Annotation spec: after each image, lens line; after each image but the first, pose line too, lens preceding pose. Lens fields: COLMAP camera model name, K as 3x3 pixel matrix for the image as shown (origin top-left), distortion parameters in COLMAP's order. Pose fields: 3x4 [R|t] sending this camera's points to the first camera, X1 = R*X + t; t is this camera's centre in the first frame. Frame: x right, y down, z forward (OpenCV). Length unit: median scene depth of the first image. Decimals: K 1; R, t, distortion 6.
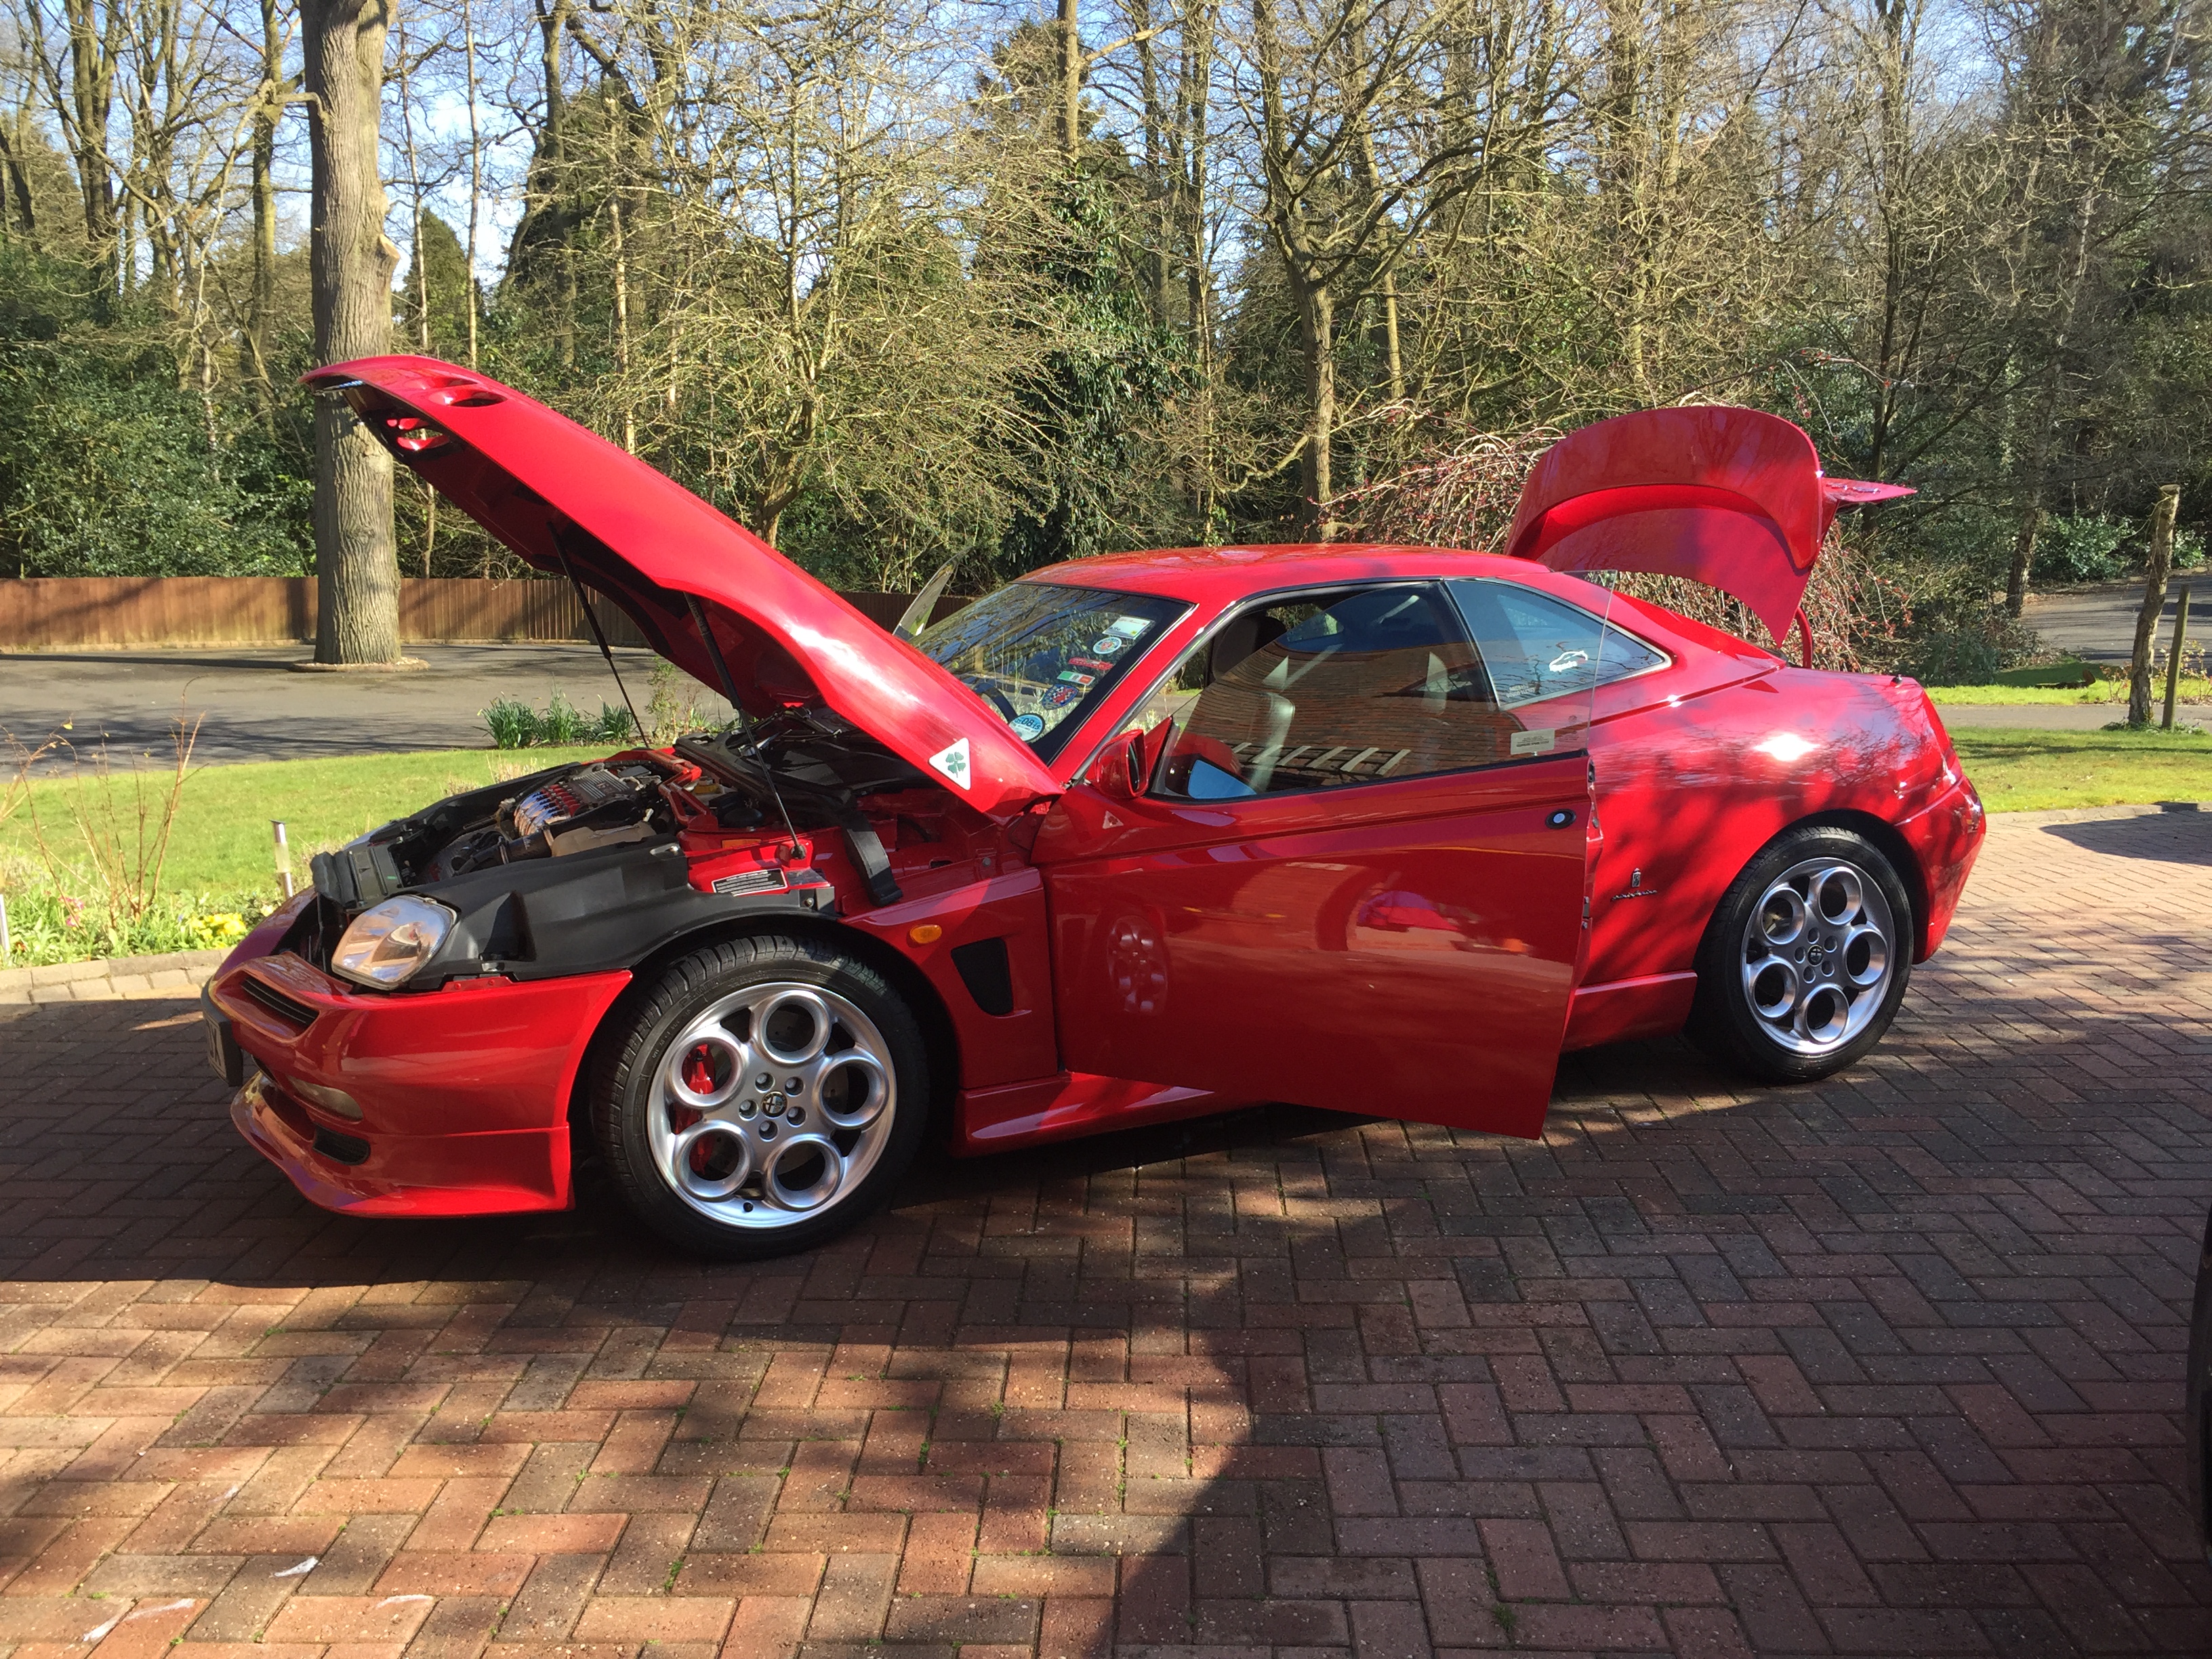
lens RADIAL K [[1909.4, 0, 1106.0], [0, 1909.4, 829.5], [0, 0, 1]] dist [0.088244, -0.121294]
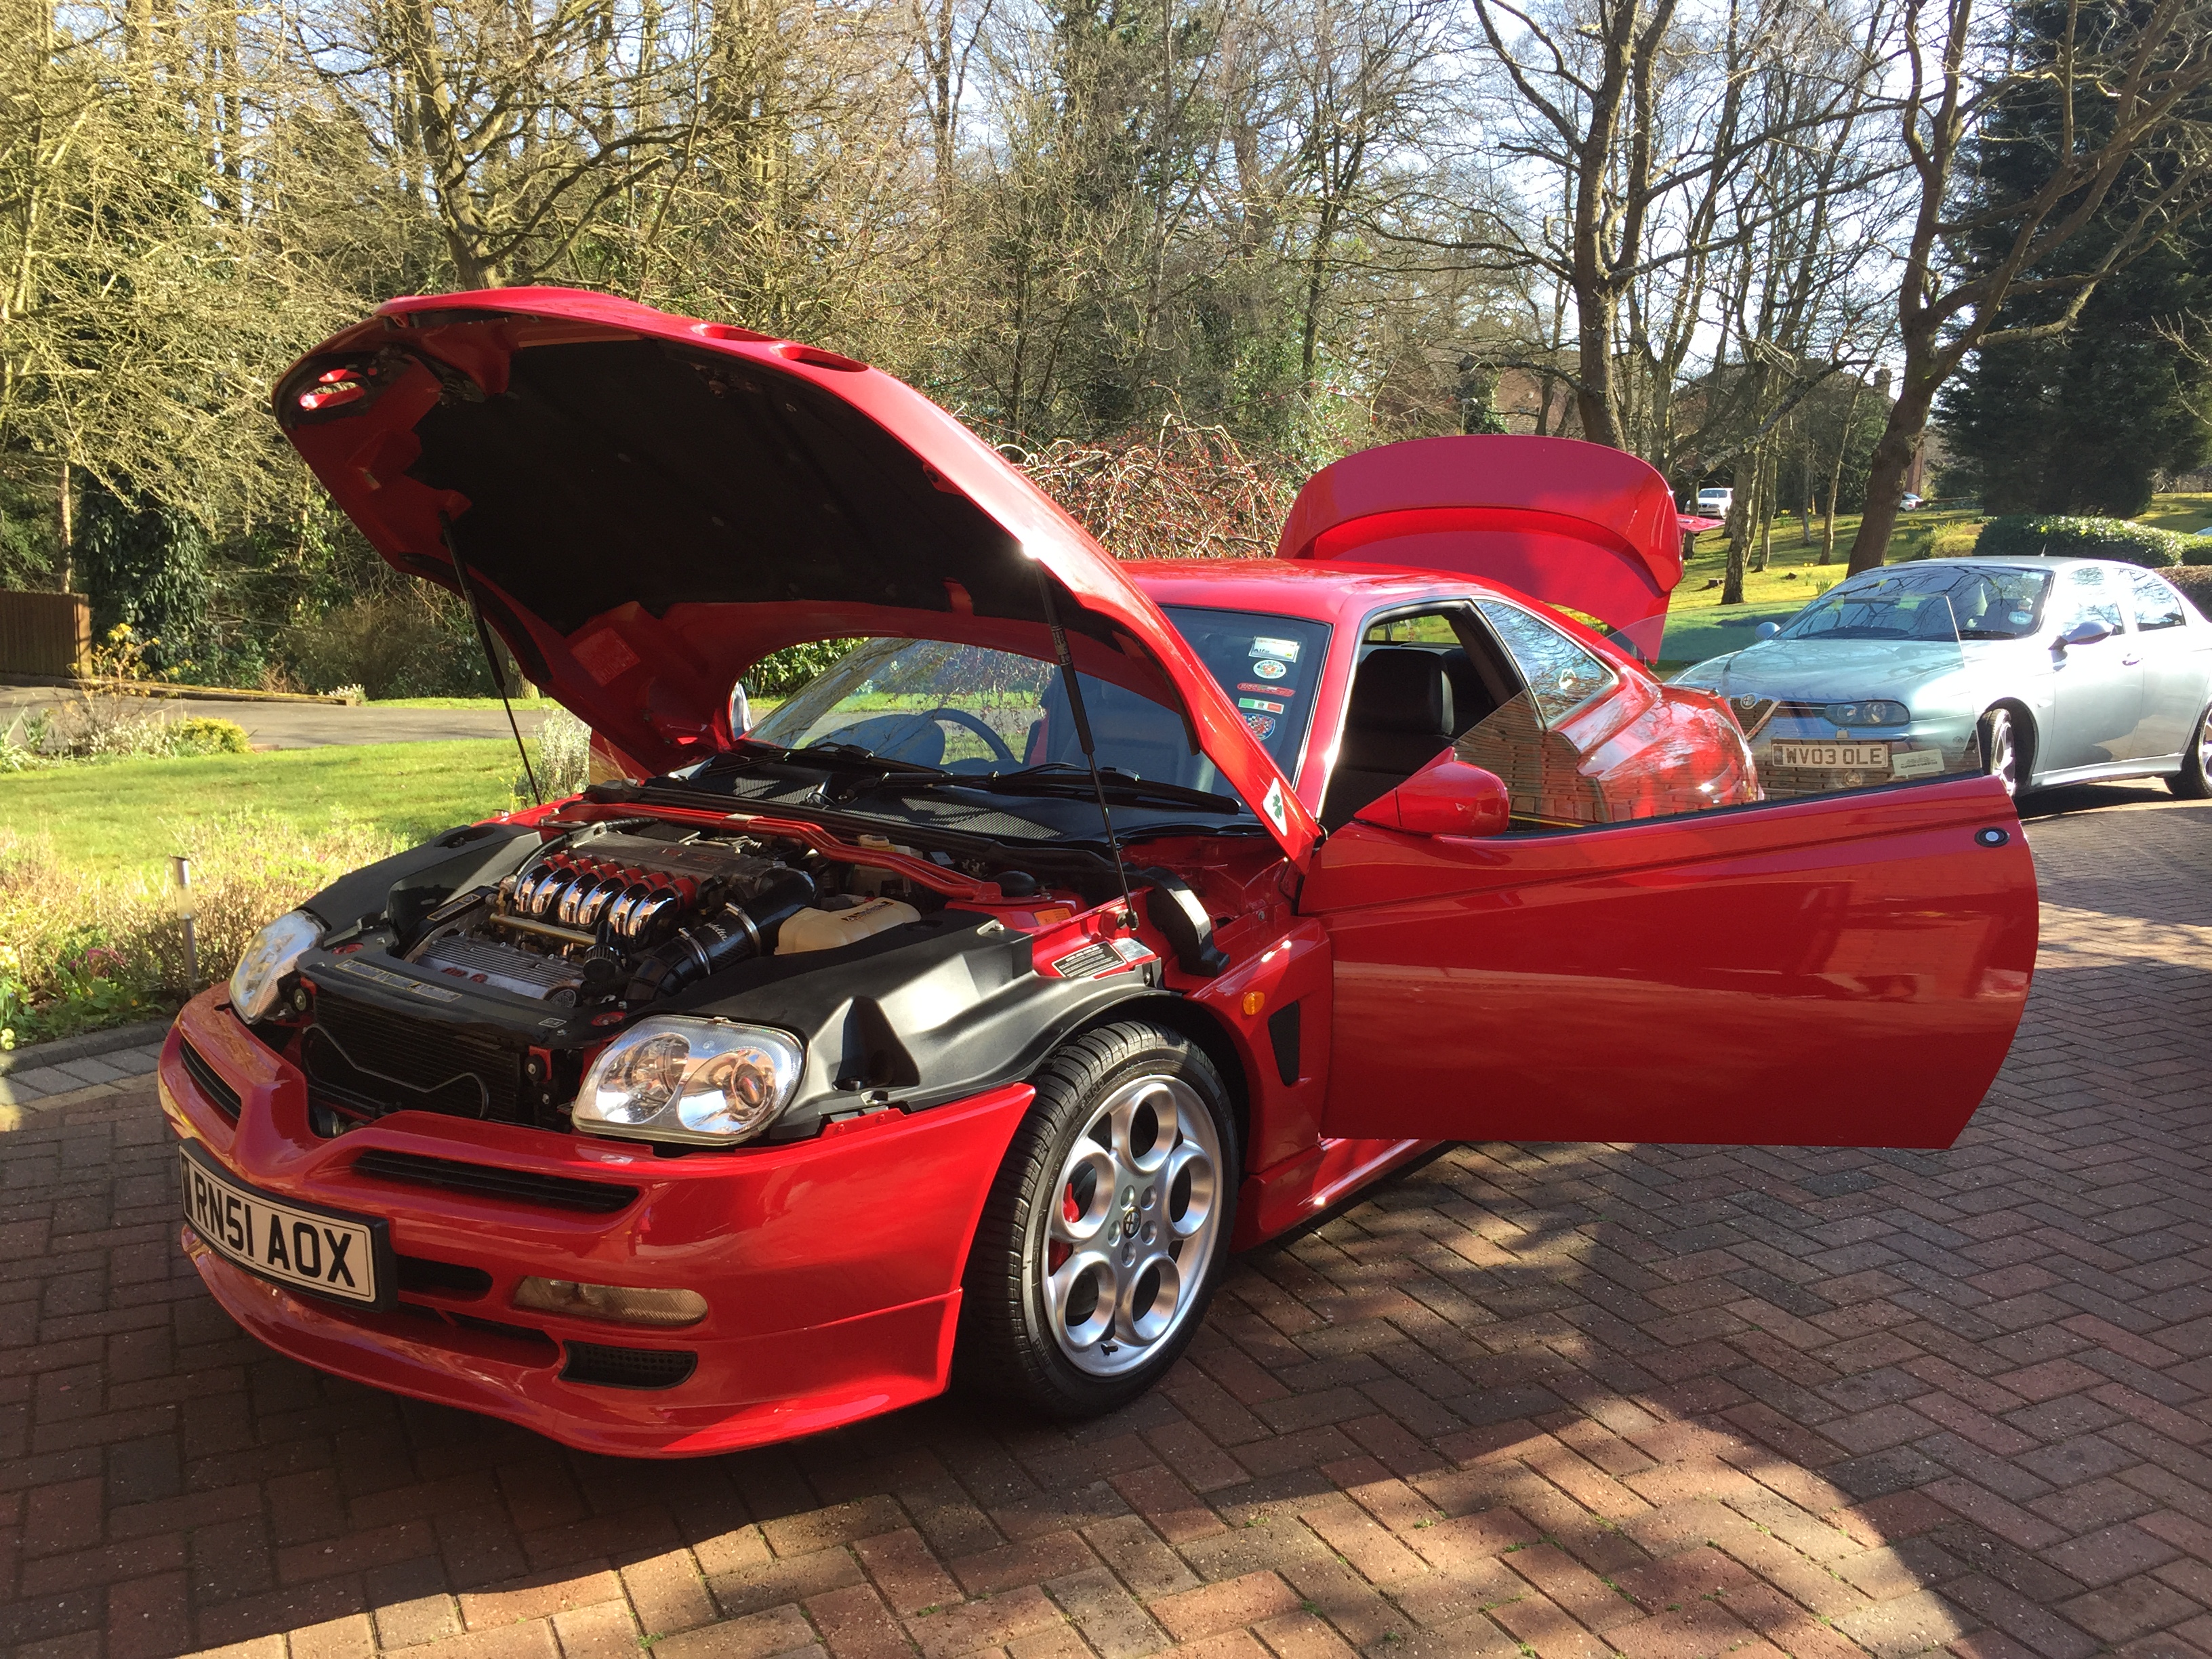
lens RADIAL K [[1909.4, 0, 1106.0], [0, 1909.4, 829.5], [0, 0, 1]] dist [0.088244, -0.121294]
pose [[0.871391, -0.049771, 0.488057, -0.588721], [0.050208, 0.998664, 0.012199, -0.039635], [-0.488013, 0.013874, 0.872726, 0.272893]]
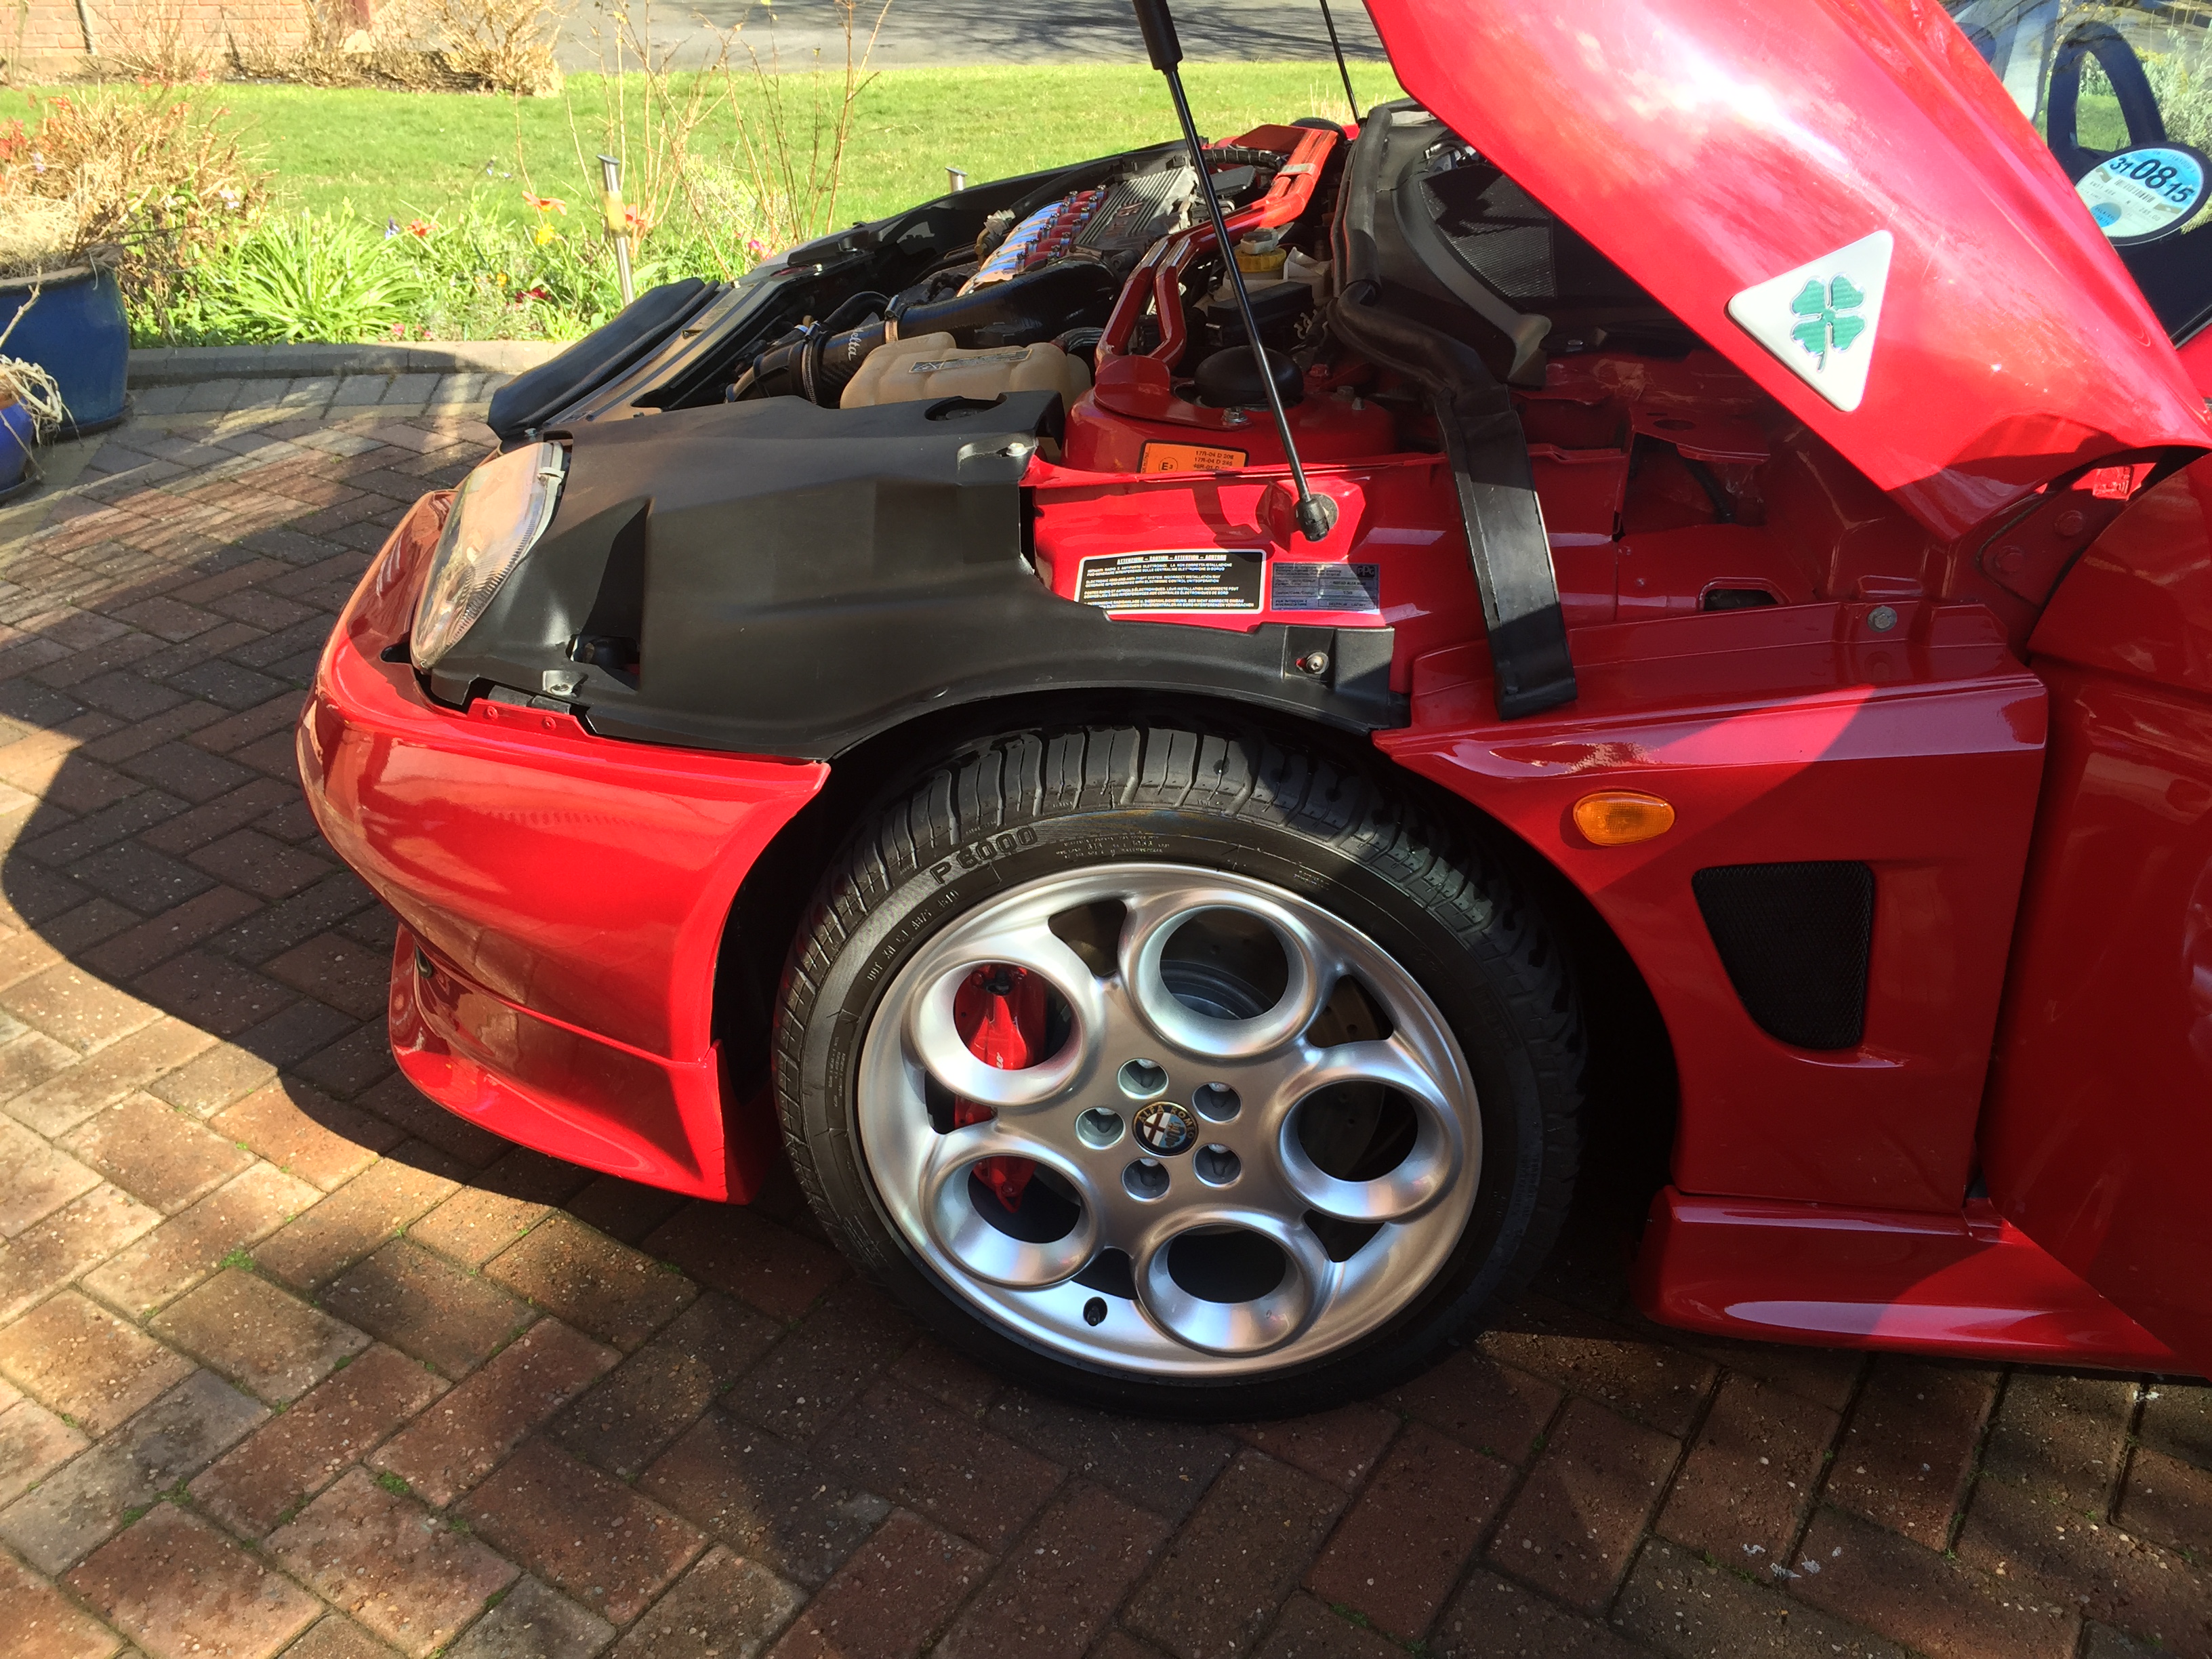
lens RADIAL K [[1909.4, 0, 1106.0], [0, 1909.4, 829.5], [0, 0, 1]] dist [0.088244, -0.121294]
pose [[0.855025, 0.259657, -0.448900, -0.019472], [-0.095089, 0.929444, 0.356500, -0.057831], [0.509795, -0.262131, 0.819388, 0.685329]]
